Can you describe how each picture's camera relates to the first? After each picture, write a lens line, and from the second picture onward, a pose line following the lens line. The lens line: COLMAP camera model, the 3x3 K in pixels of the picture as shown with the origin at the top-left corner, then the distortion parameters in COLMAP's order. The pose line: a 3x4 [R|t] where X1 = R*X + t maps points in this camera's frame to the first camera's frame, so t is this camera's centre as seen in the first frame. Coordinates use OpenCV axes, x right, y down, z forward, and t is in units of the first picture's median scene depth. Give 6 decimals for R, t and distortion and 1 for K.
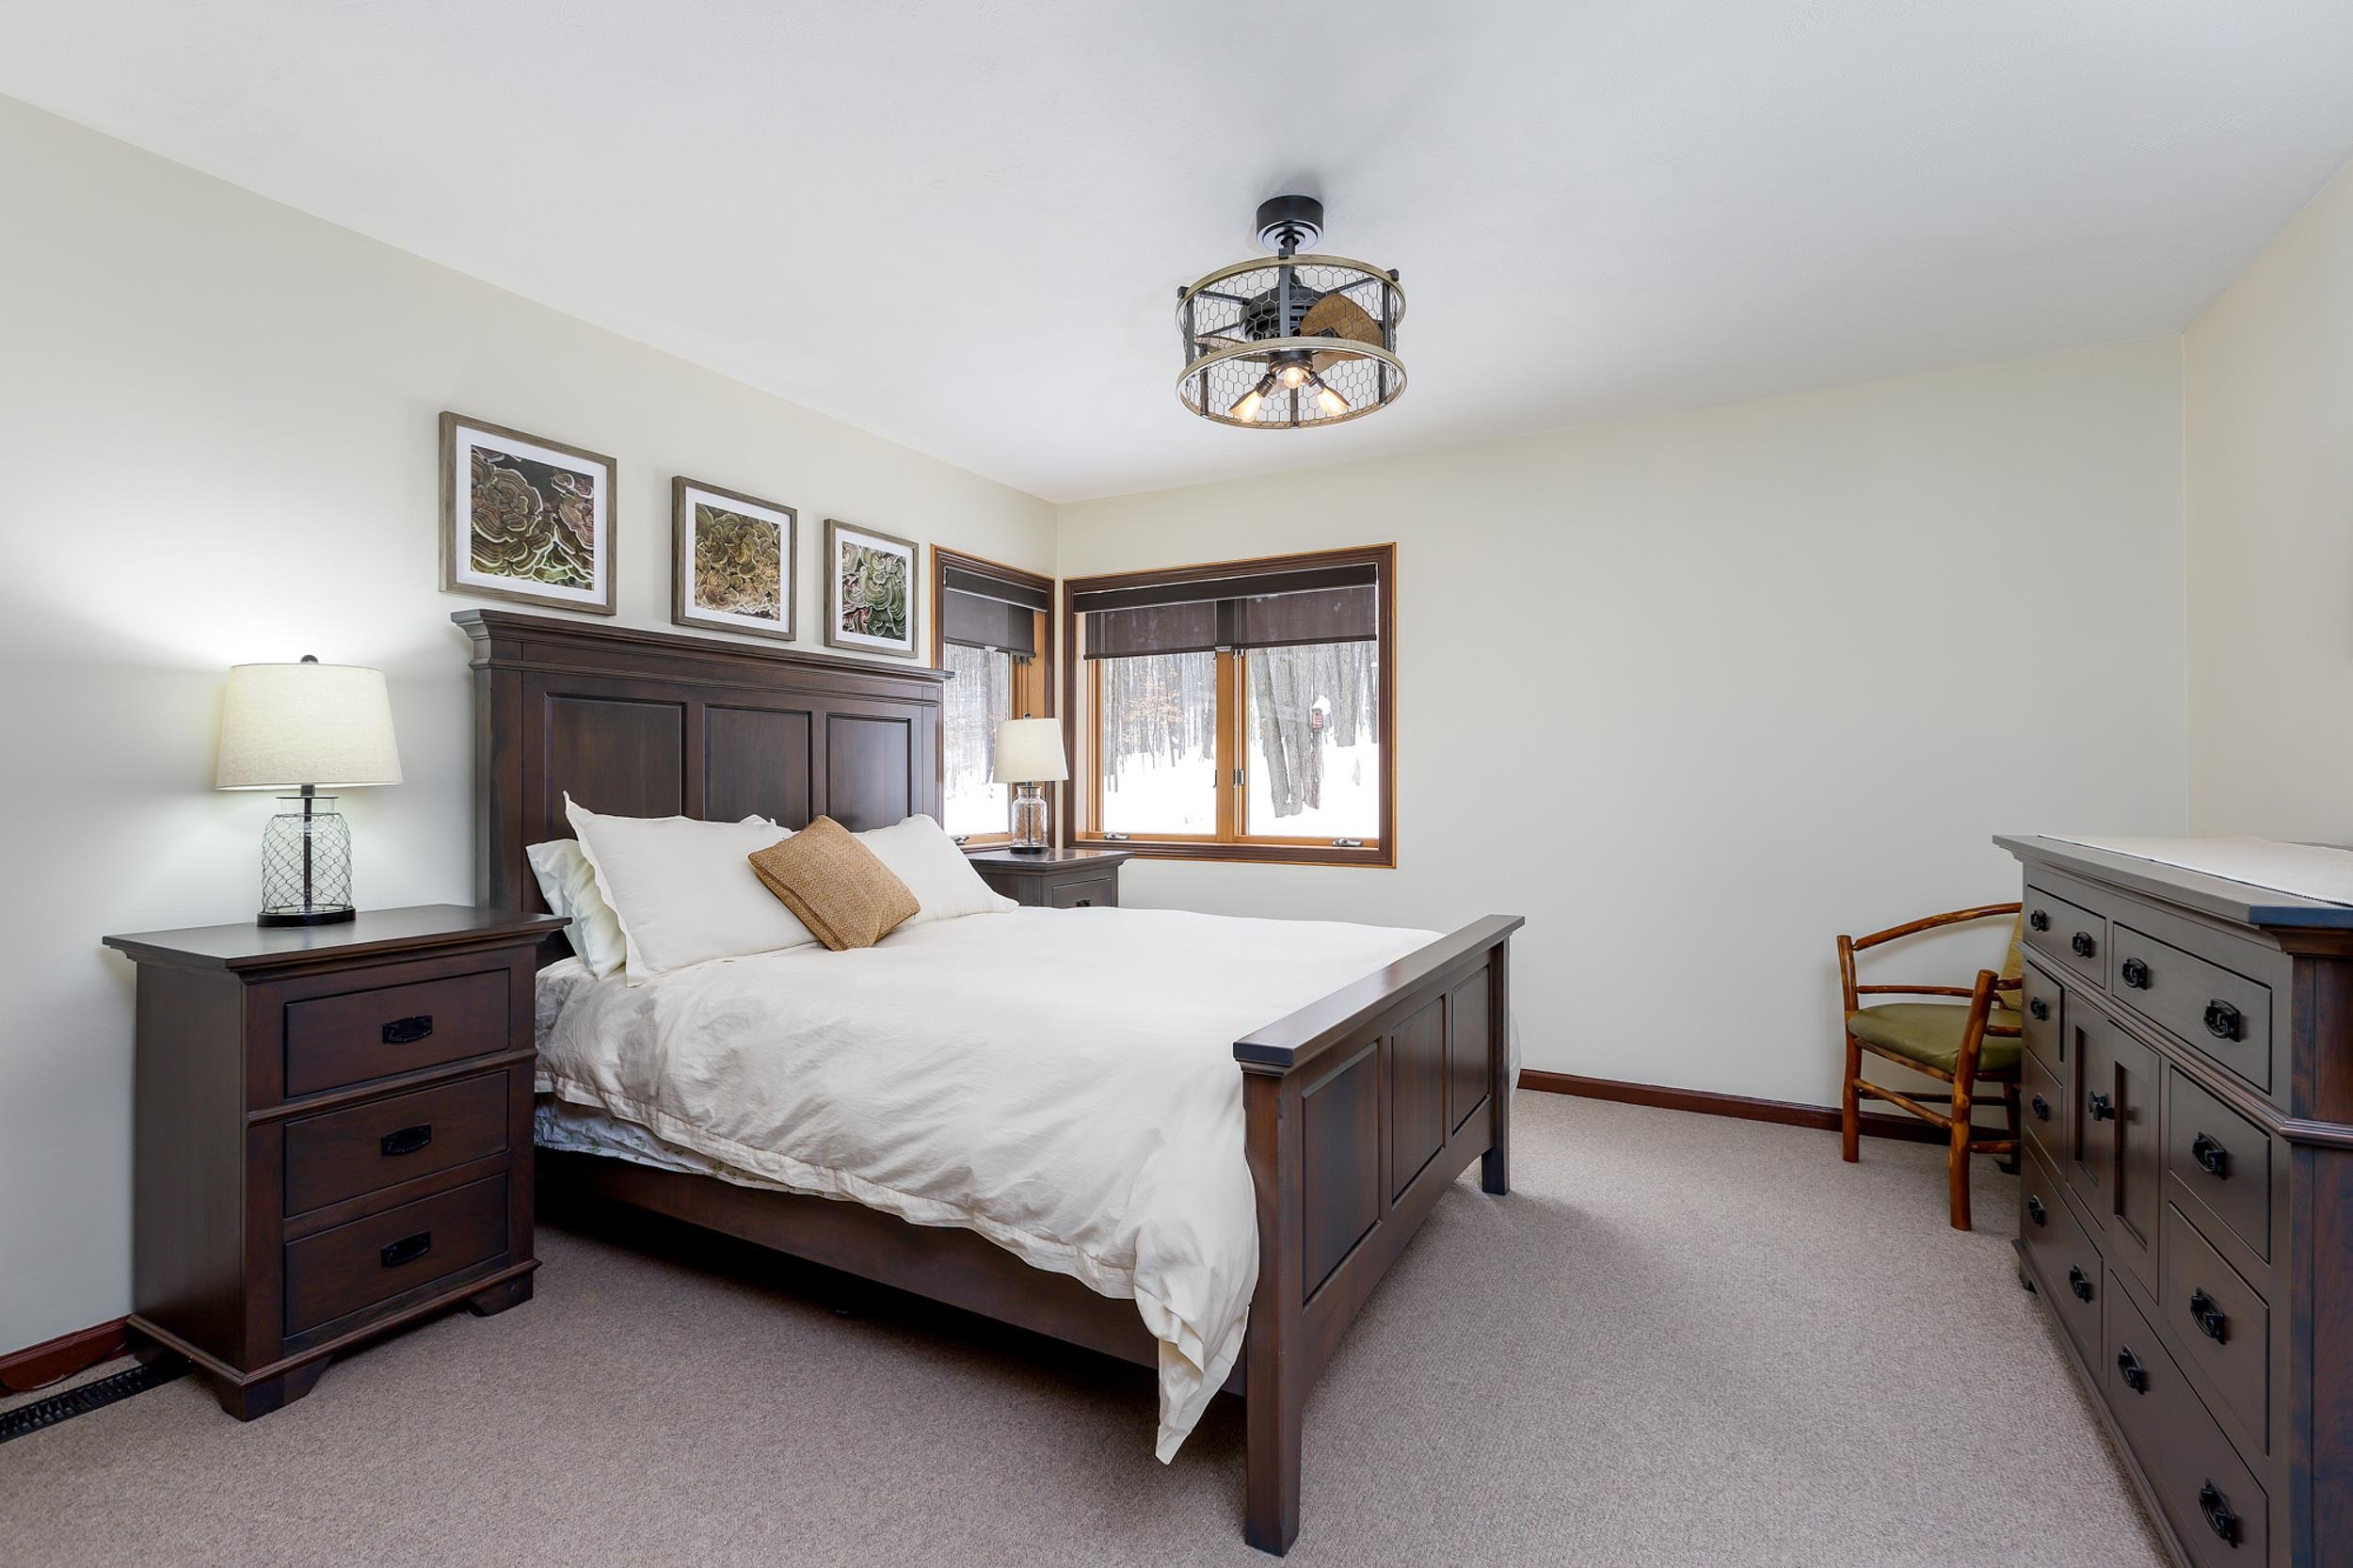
lens RADIAL K [[1065.9, 0, 1177.5], [0, 1065.9, 780.7], [0, 0, 1]] dist [0.003880, 0.000421]
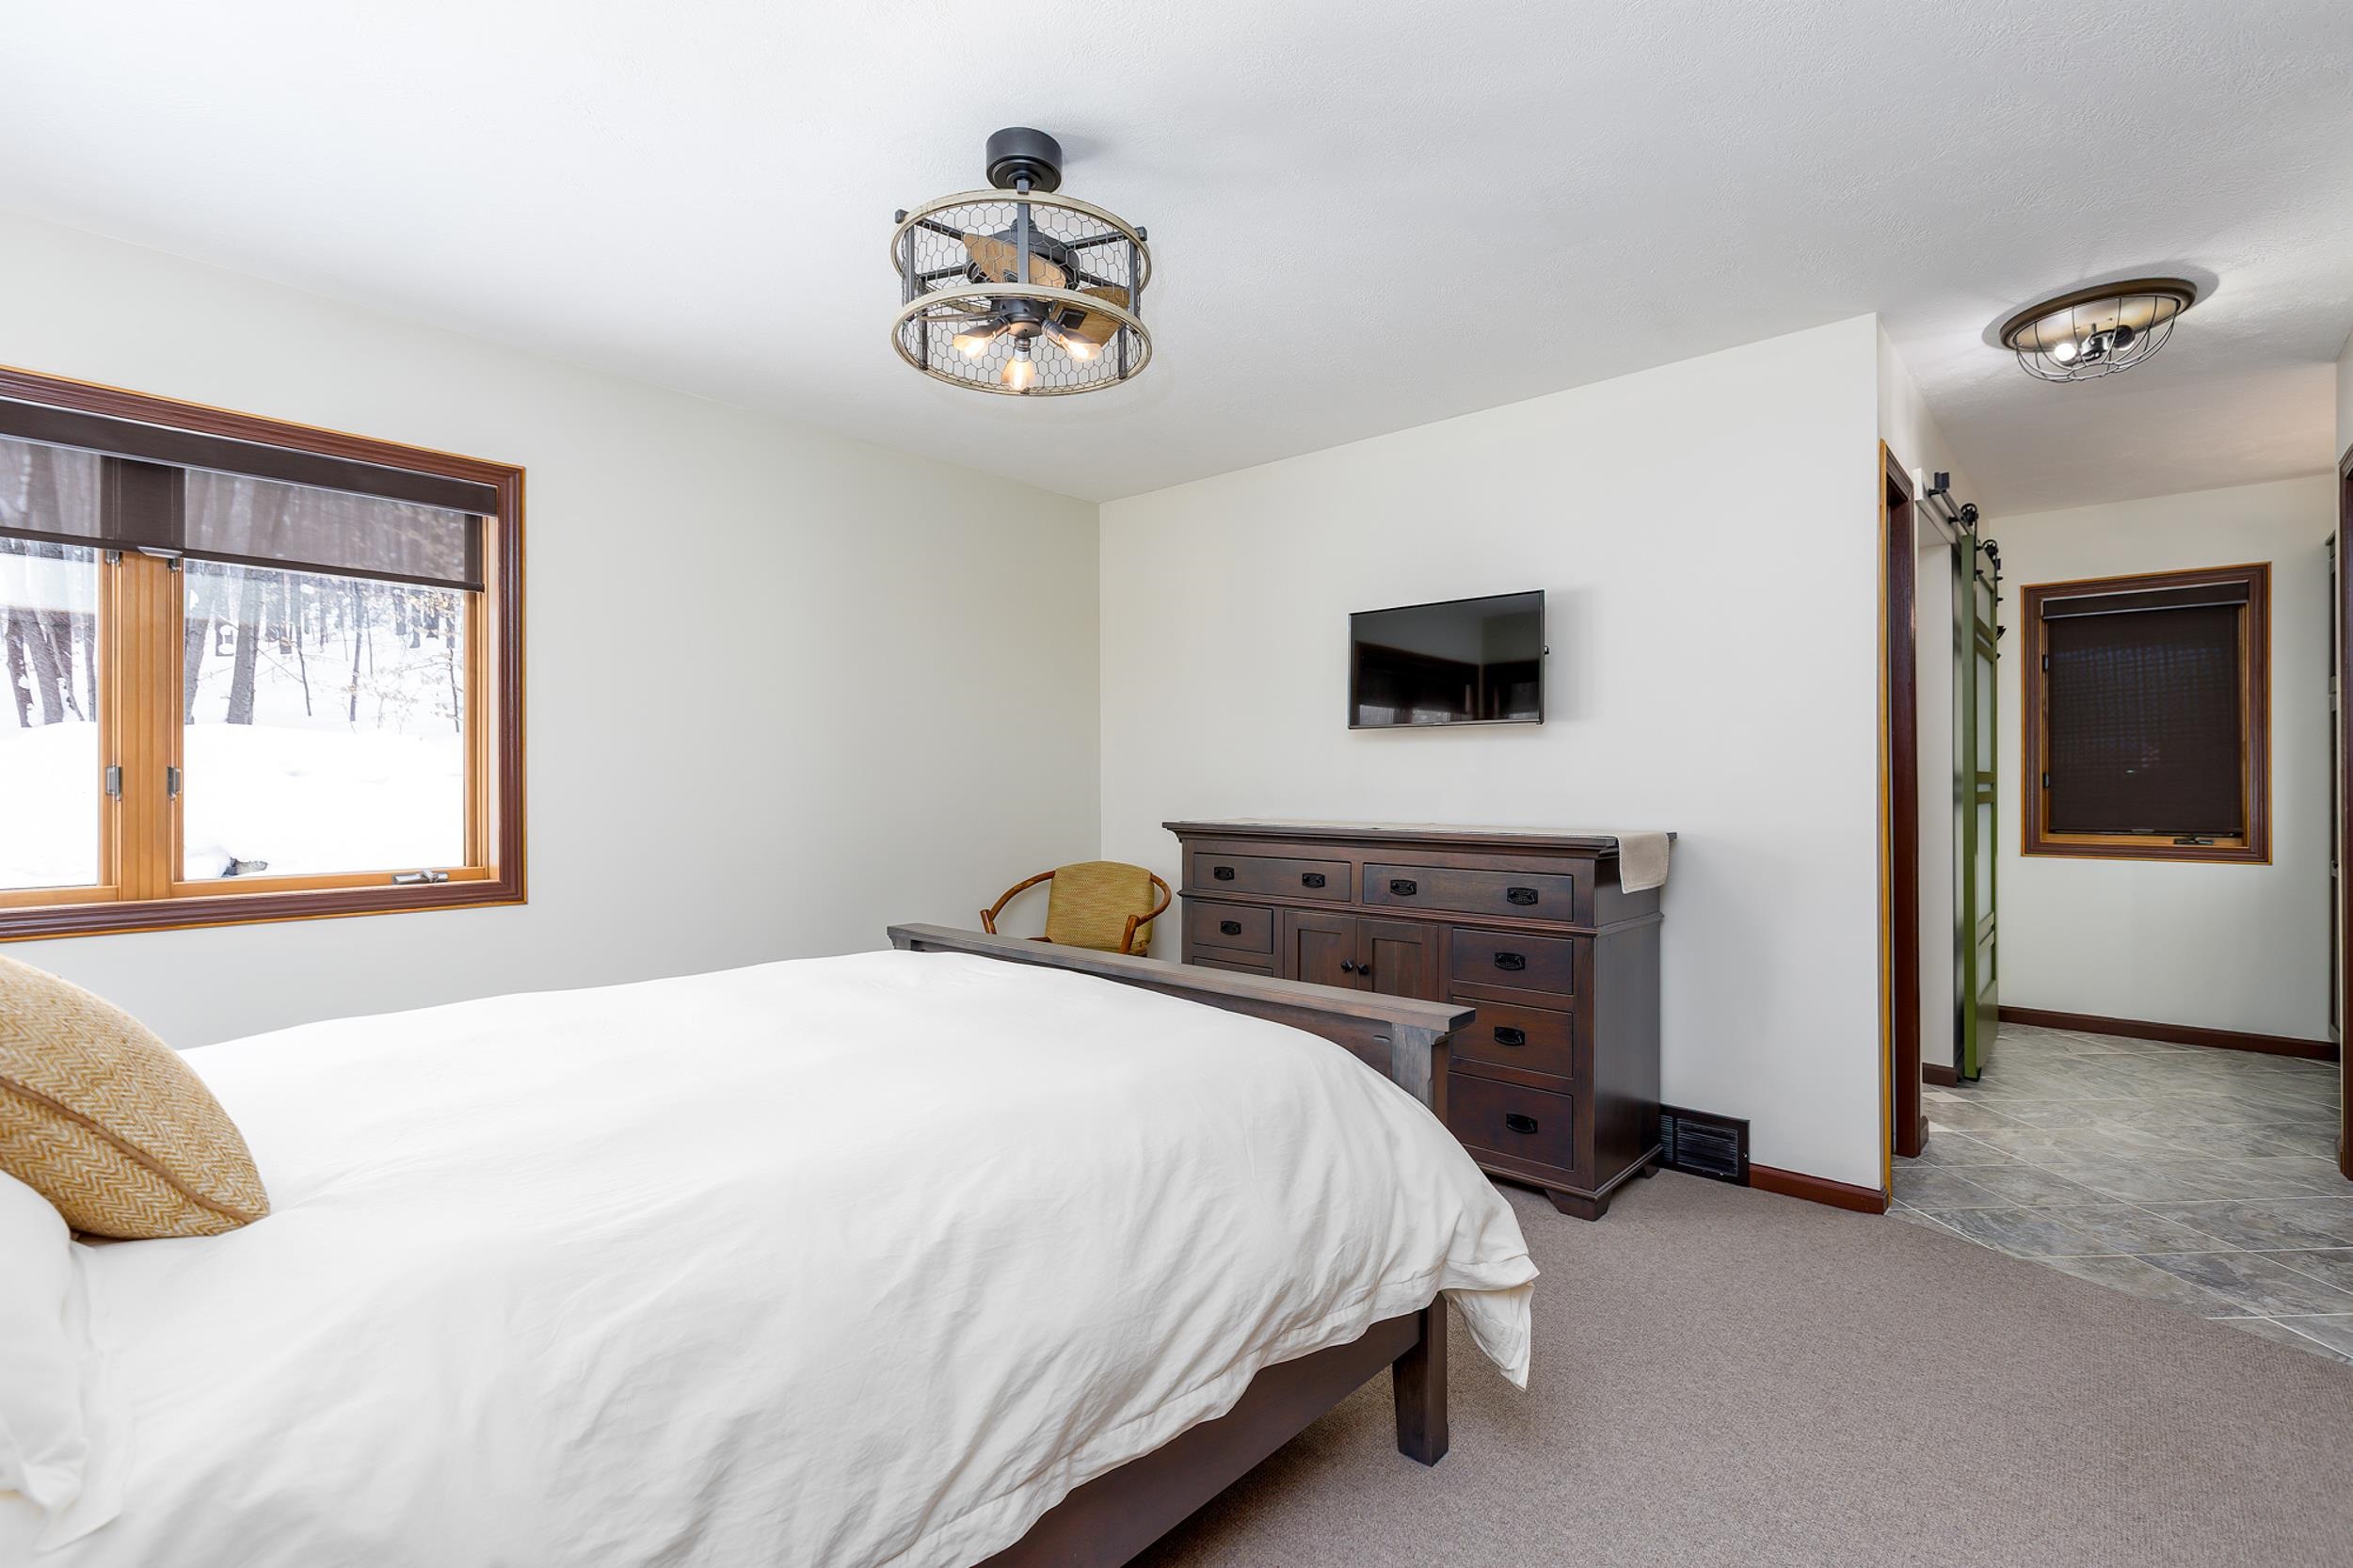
lens RADIAL K [[1065.9, 0, 1177.5], [0, 1065.9, 780.7], [0, 0, 1]] dist [0.003880, 0.000421]
pose [[0.228191, 0.003958, 0.973608, -0.823624], [0.002354, 0.999987, -0.004617, 0.000693], [-0.973614, 0.003346, 0.228178, 0.759726]]
